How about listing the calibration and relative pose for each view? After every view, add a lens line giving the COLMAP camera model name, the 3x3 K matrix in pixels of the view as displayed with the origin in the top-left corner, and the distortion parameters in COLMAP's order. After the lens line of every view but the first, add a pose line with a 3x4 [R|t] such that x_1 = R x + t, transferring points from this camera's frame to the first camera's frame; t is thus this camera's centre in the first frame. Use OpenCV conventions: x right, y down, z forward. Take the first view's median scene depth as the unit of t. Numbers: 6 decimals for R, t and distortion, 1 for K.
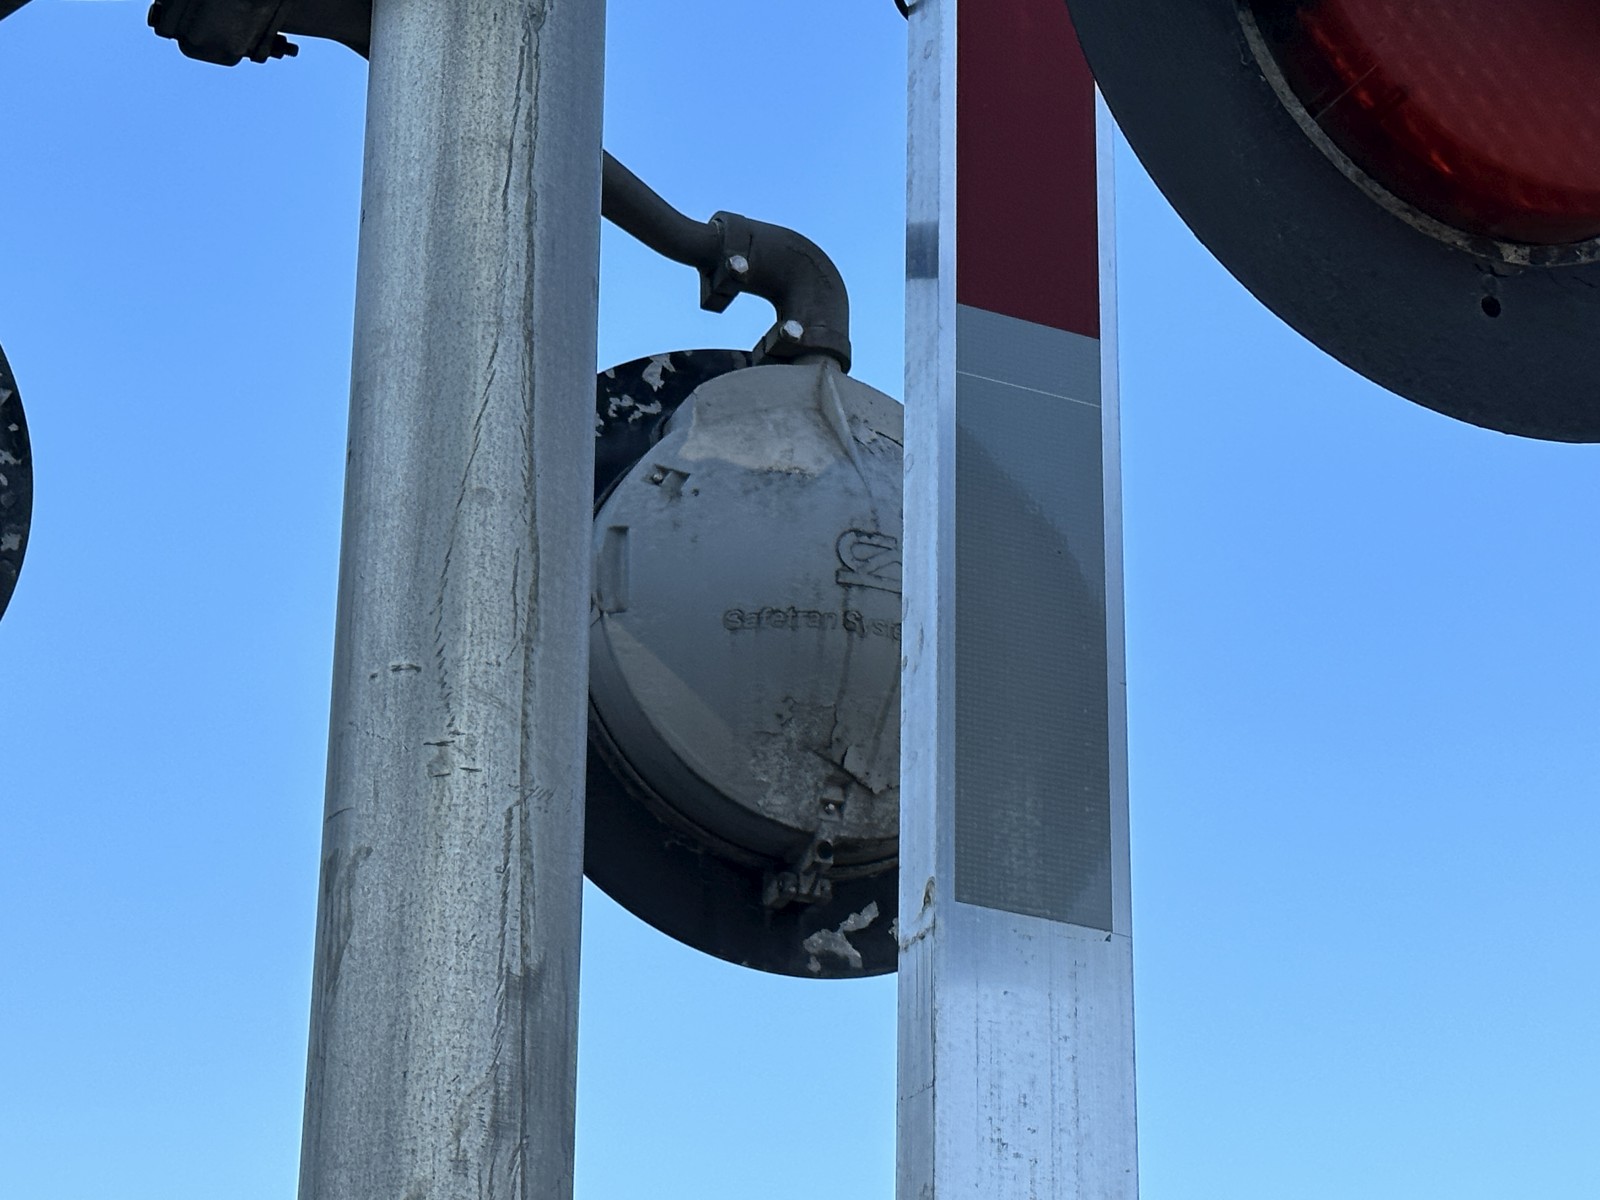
lens RADIAL K [[3493.5, 0, 917.0], [0, 3493.5, 640.0], [0, 0, 1]] dist [0.154238, -0.341926]
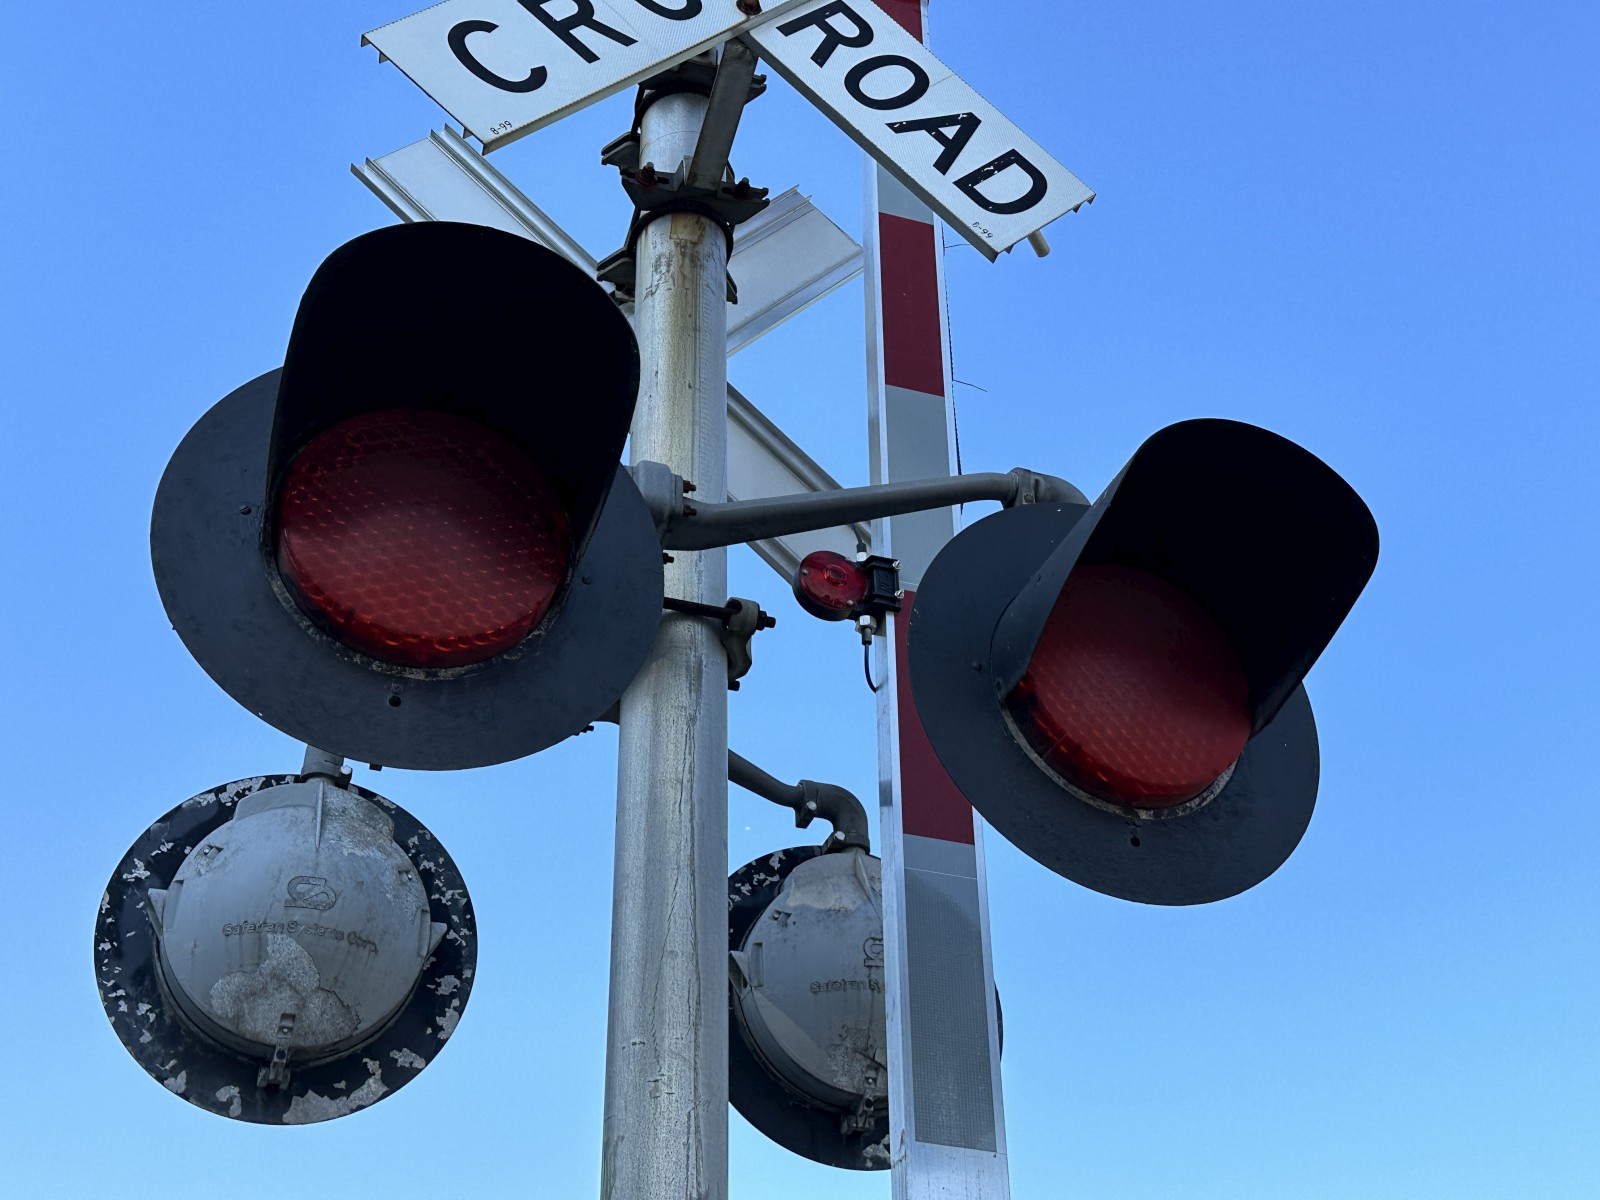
lens RADIAL K [[1847.2, 0, 800.0], [0, 1847.2, 600.0], [0, 0, 1]] dist [0.130527, -0.013163]
pose [[0.992747, -0.078681, -0.090895, 0.058575], [0.061903, 0.982699, -0.174557, -0.042137], [0.103057, 0.167664, 0.980443, -0.103523]]
